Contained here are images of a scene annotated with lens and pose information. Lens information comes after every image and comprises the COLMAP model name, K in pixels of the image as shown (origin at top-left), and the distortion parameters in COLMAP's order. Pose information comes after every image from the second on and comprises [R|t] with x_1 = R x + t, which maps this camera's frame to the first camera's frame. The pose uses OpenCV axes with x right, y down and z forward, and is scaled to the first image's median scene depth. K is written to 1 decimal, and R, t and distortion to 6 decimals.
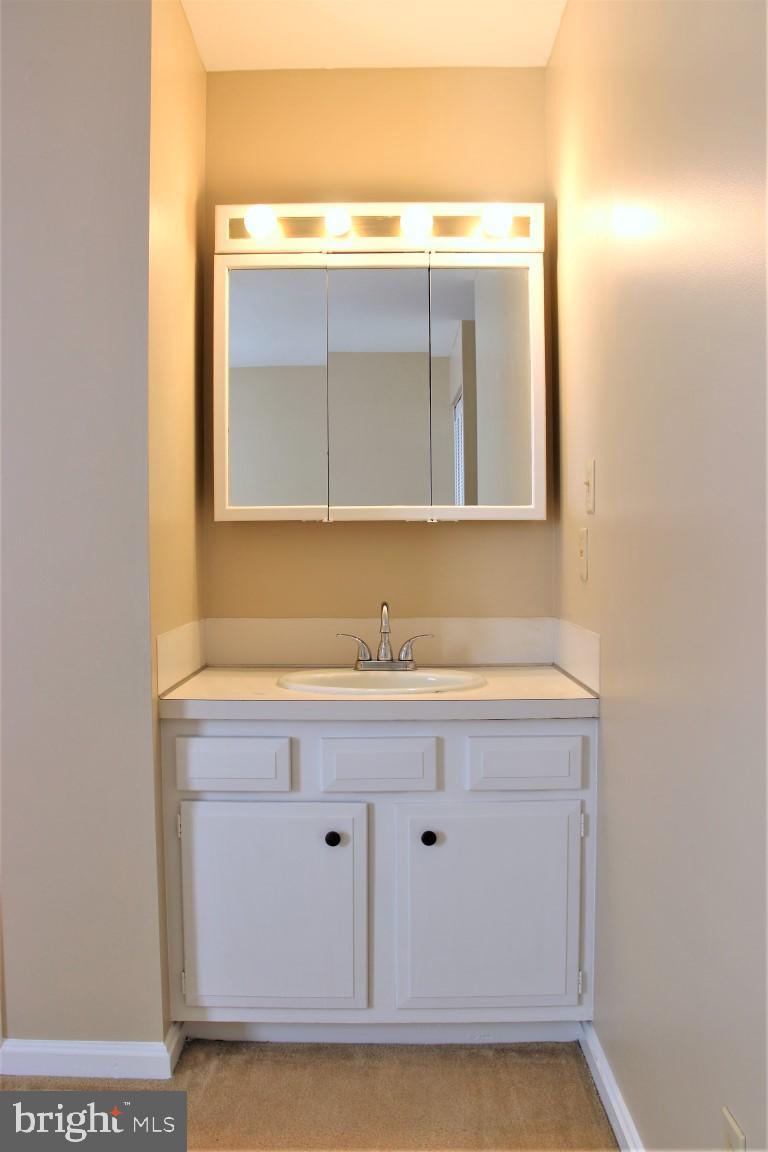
lens RADIAL K [[993.8, 0, 383.5], [0, 993.8, 556.0], [0, 0, 1]] dist [-0.178829, 0.159365]
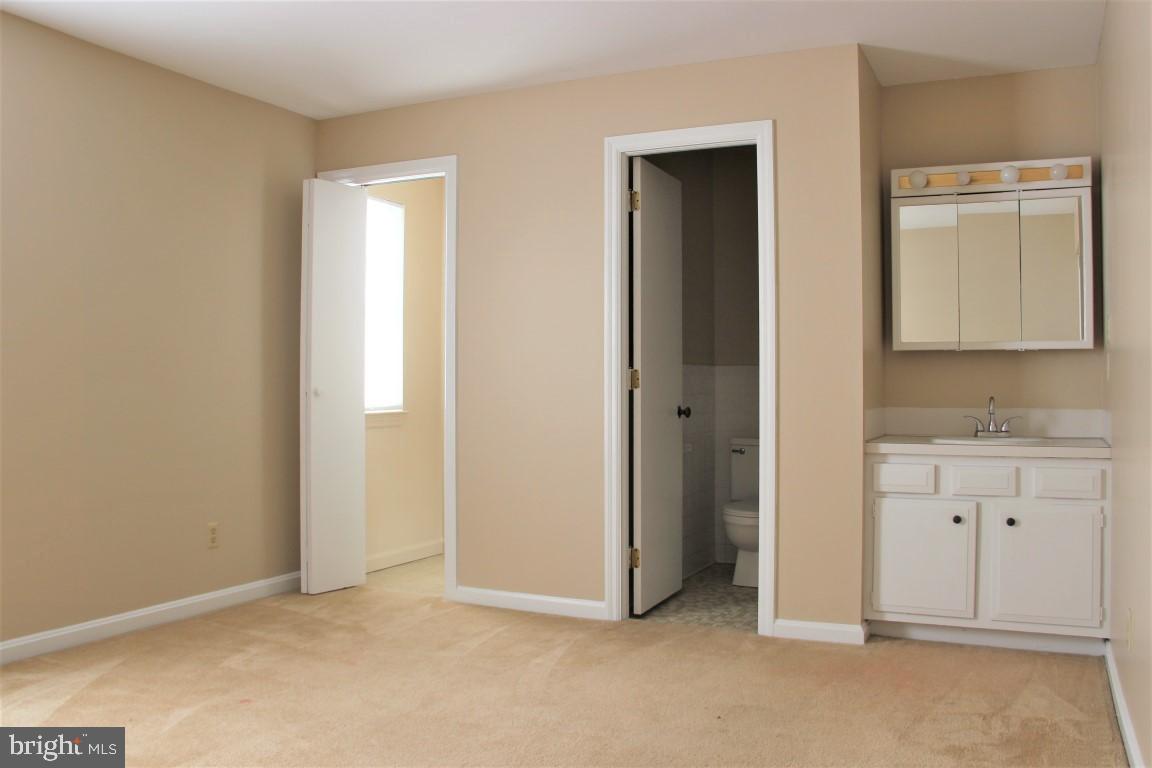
lens RADIAL K [[993.8, 0, 576.0], [0, 993.8, 384.0], [0, 0, 1]] dist [-0.178829, 0.159365]
pose [[0.897511, 0.006554, -0.440944, 0.106505], [-0.011648, 0.999893, -0.008847, 0.053944], [0.440839, 0.013077, 0.897491, -0.966094]]
